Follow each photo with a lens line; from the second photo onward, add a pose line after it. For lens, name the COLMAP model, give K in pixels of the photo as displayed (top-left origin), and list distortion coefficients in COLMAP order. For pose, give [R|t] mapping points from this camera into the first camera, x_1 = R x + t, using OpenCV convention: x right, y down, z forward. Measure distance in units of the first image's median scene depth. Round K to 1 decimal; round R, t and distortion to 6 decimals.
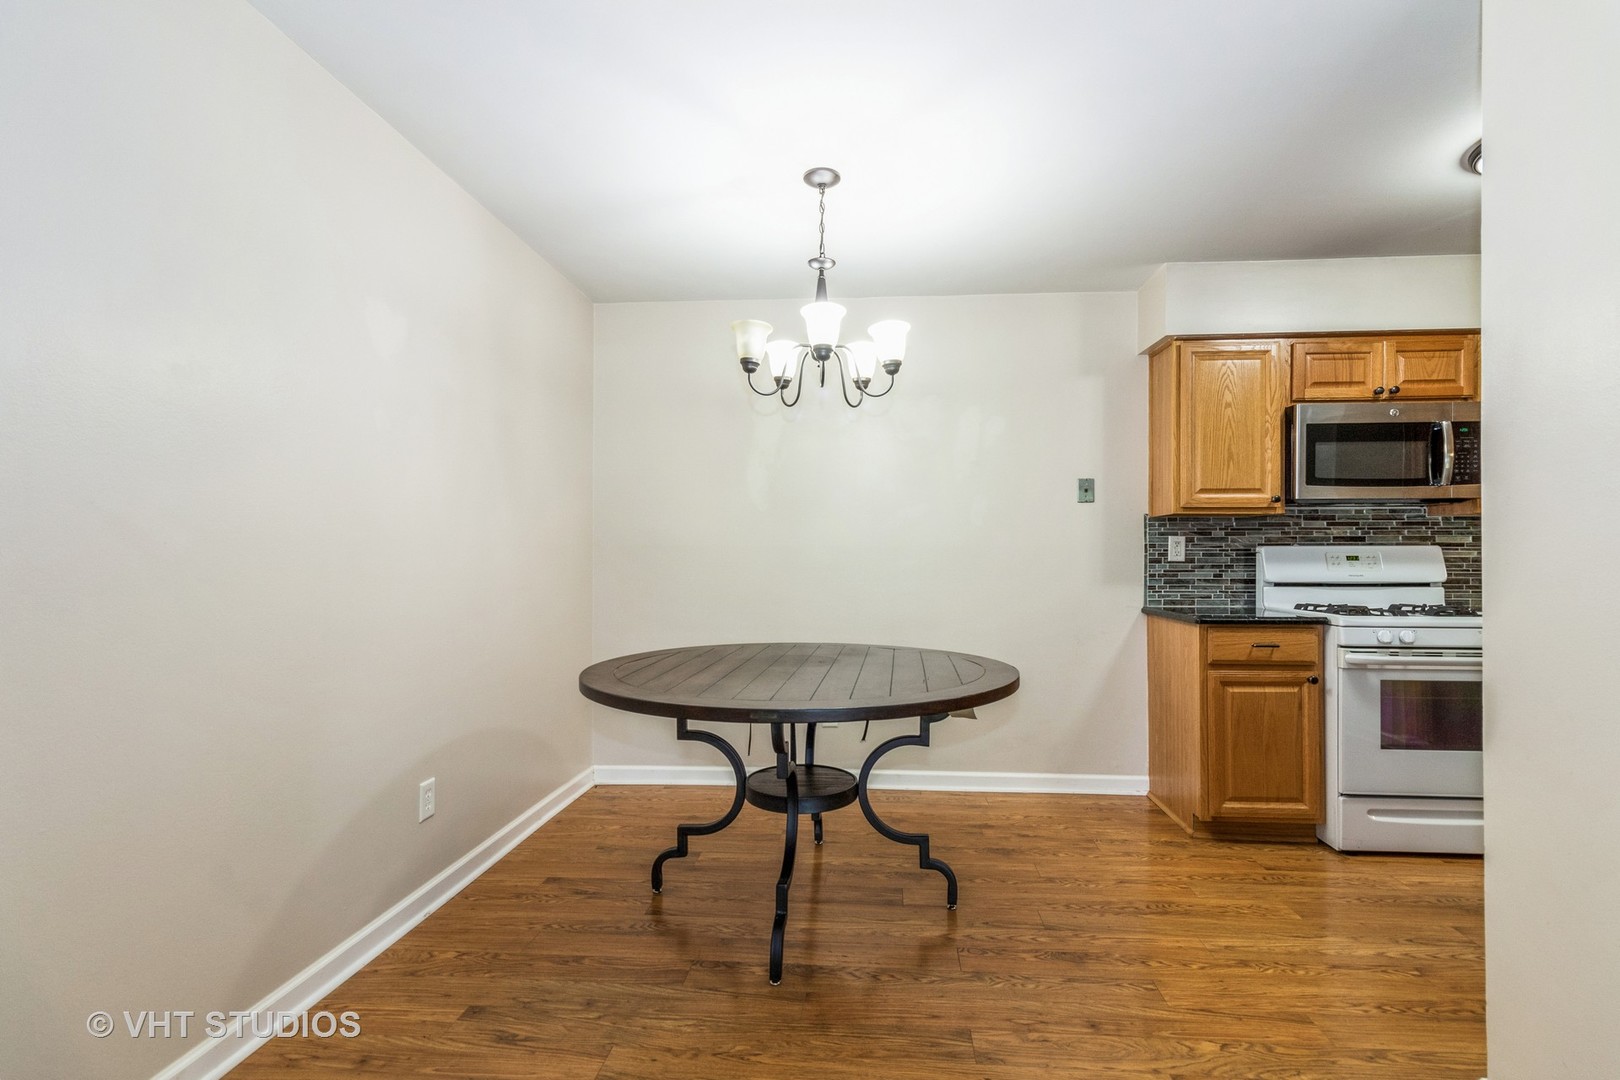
lens RADIAL K [[758.3, 0, 820.5], [0, 758.3, 553.5], [0, 0, 1]] dist [0.002529, 0.000277]
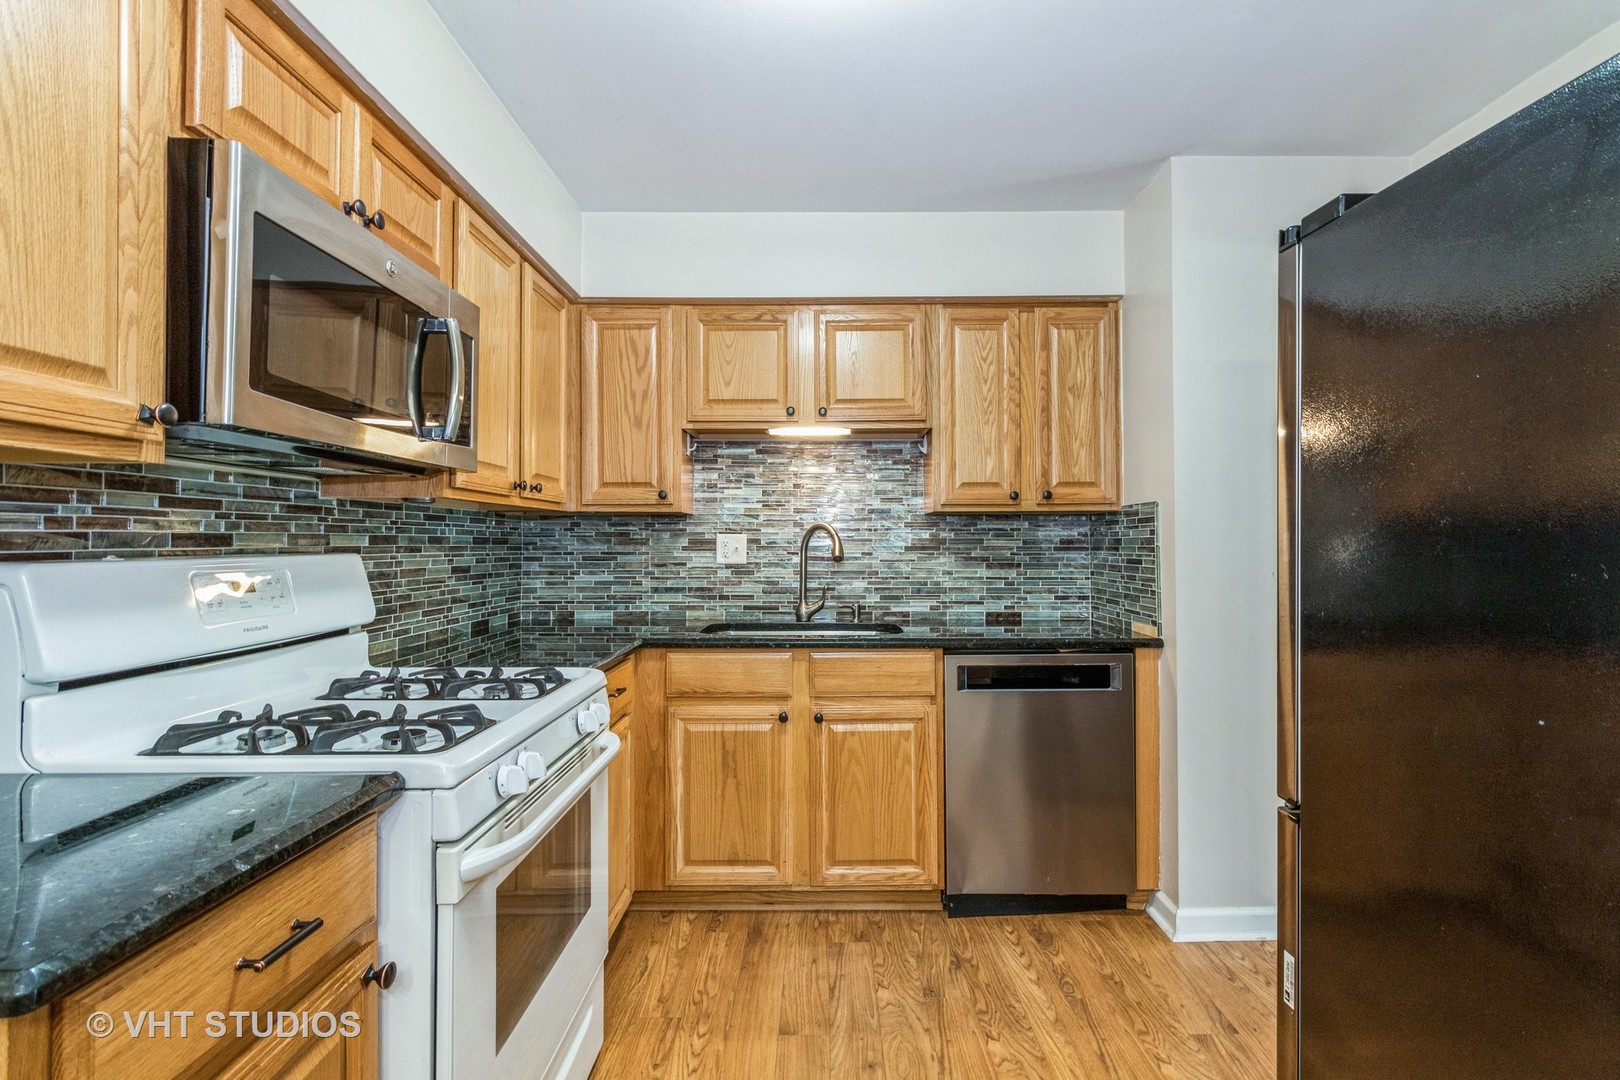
lens RADIAL K [[758.3, 0, 823.5], [0, 758.3, 530.4], [0, 0, 1]] dist [0.002529, 0.000277]
pose [[-0.086911, 0.012610, 0.996136, 0.265028], [-0.002295, 0.999915, -0.012858, -0.020969], [-0.996213, -0.003404, -0.086875, 0.738674]]
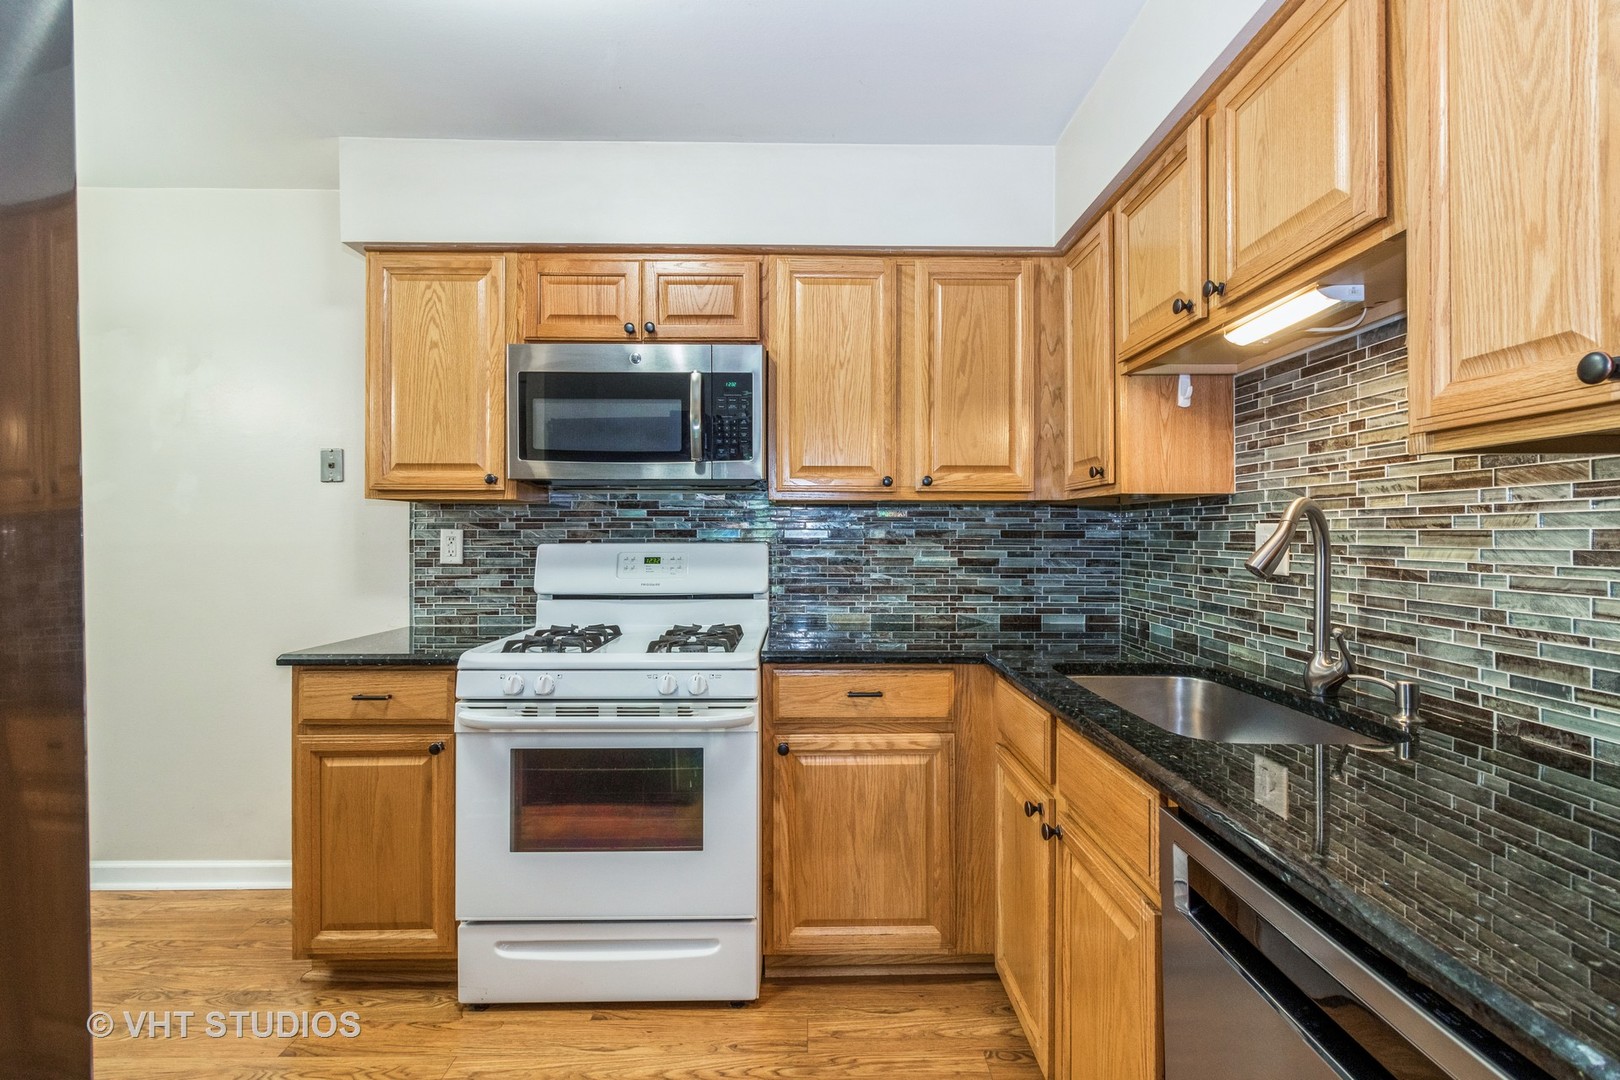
lens RADIAL K [[758.3, 0, 816.3], [0, 758.3, 531.7], [0, 0, 1]] dist [0.002529, 0.000277]
pose [[0.996086, 0.000019, 0.088390, 0.814444], [-0.000015, 1.000000, -0.000045, -0.022090], [-0.088390, 0.000044, 0.996086, 0.264386]]
